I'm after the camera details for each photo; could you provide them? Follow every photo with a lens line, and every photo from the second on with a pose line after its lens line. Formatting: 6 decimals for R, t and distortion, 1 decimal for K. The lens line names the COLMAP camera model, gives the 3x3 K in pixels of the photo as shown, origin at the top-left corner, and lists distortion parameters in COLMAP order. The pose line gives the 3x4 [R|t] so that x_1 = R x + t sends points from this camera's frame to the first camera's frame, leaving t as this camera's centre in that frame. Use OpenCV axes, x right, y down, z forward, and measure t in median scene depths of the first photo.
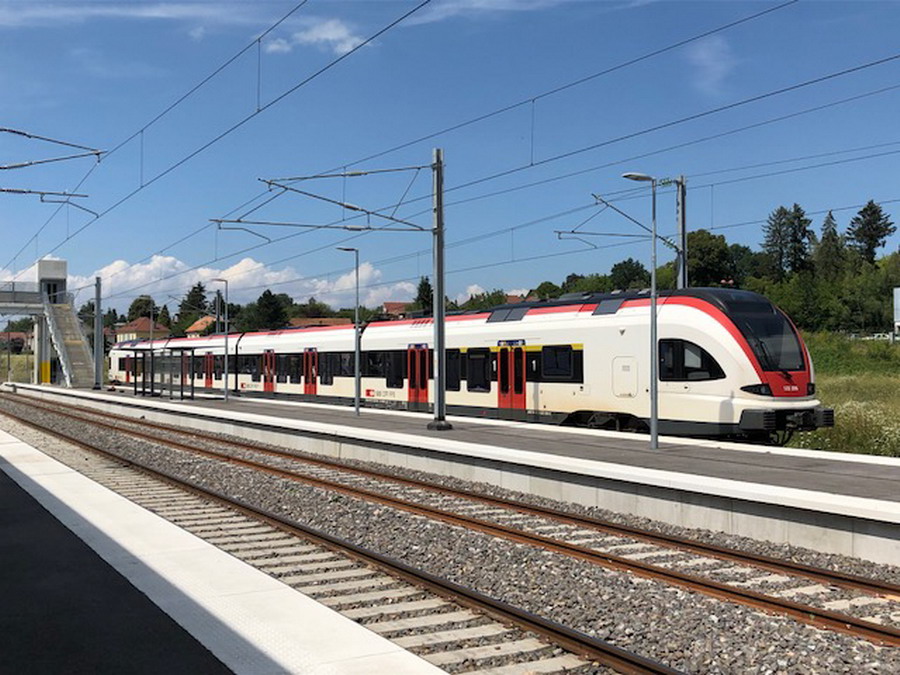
lens RADIAL K [[1055.1, 0, 449.5], [0, 1055.1, 336.9], [0, 0, 1]] dist [0.016650, 0.000000]
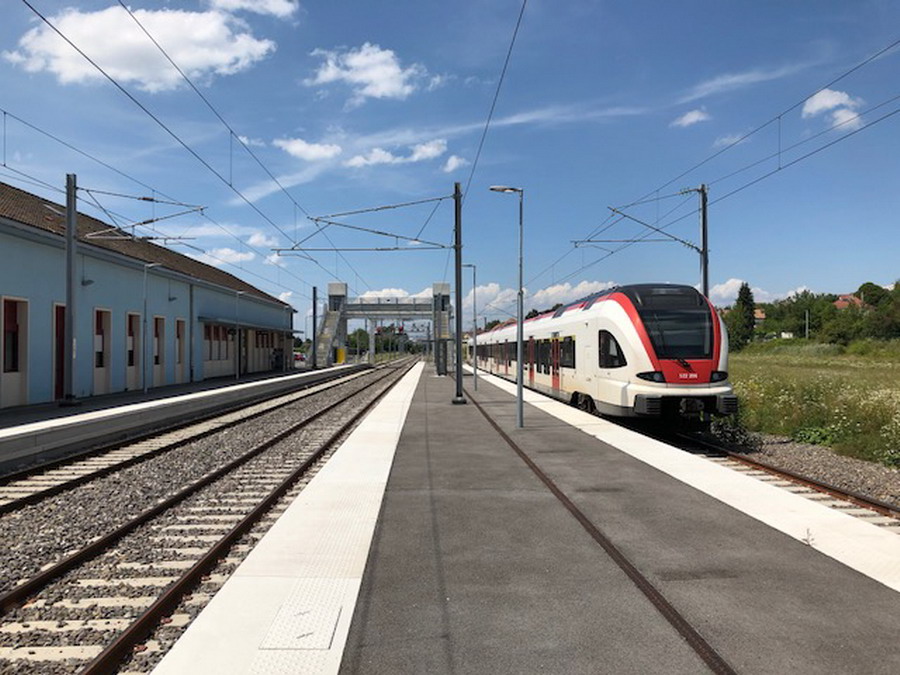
lens RADIAL K [[734.6, 0, 451.1], [0, 734.6, 340.2], [0, 0, 1]] dist [0.003224, 0.000058]
pose [[0.896998, -0.007659, -0.441968, 0.431818], [0.013127, 0.999870, 0.009316, 0.003337], [0.441839, -0.014159, 0.896982, 0.238608]]
